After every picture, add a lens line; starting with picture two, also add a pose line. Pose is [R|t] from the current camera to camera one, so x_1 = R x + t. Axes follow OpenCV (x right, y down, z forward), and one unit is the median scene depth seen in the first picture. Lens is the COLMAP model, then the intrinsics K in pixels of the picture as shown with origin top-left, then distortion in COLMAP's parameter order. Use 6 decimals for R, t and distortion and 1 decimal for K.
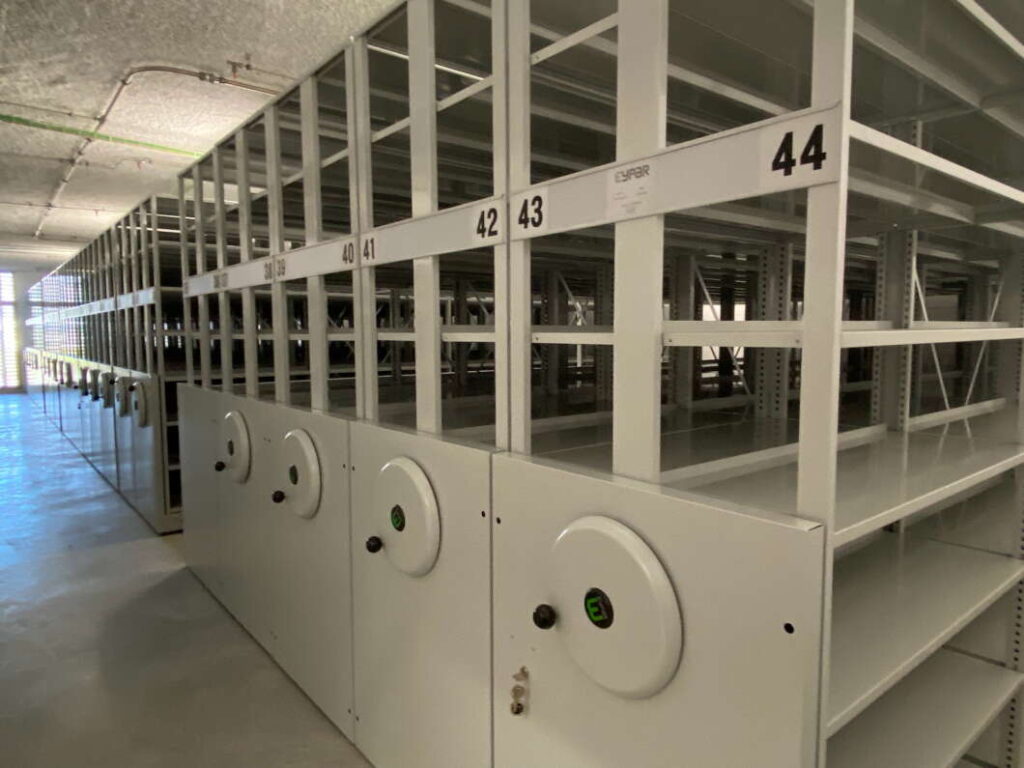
lens RADIAL K [[660.0, 0, 512.5], [0, 660.0, 390.9], [0, 0, 1]] dist [0.009843, -0.004640]
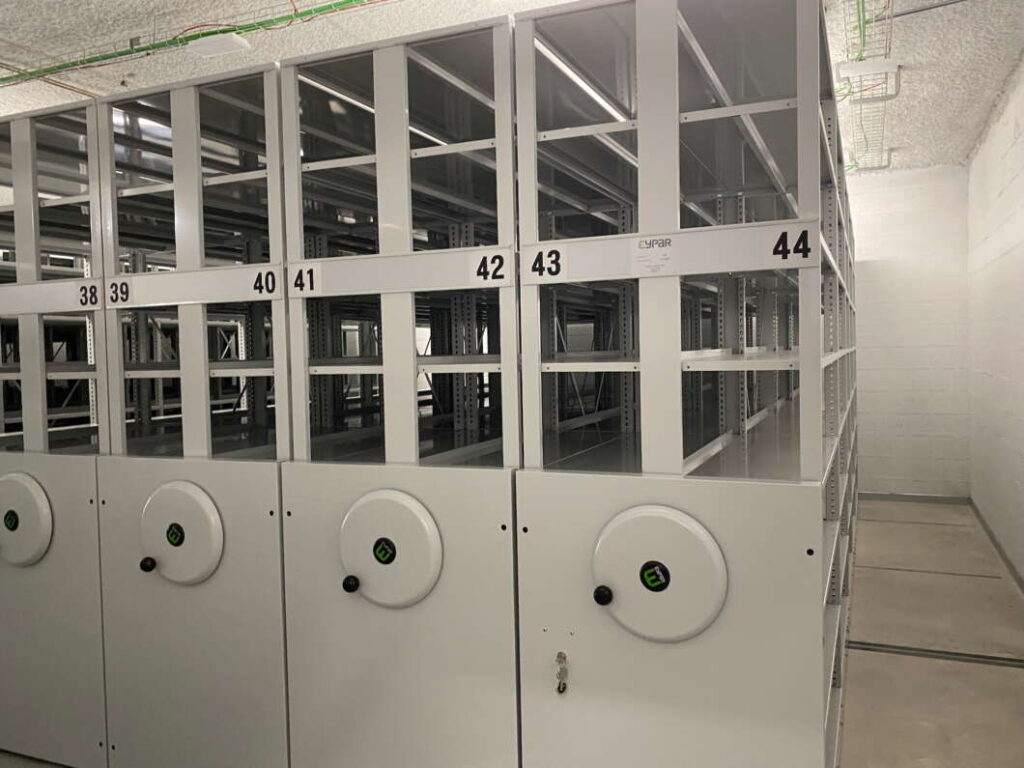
lens RADIAL K [[810.4, 0, 511.5], [0, 810.4, 379.5], [0, 0, 1]] dist [-0.002004, 0.006060]
pose [[0.890835, -0.029294, 0.453382, -0.662243], [0.057162, 0.997216, -0.047884, 0.005315], [-0.450717, 0.068573, 0.890029, -0.244390]]
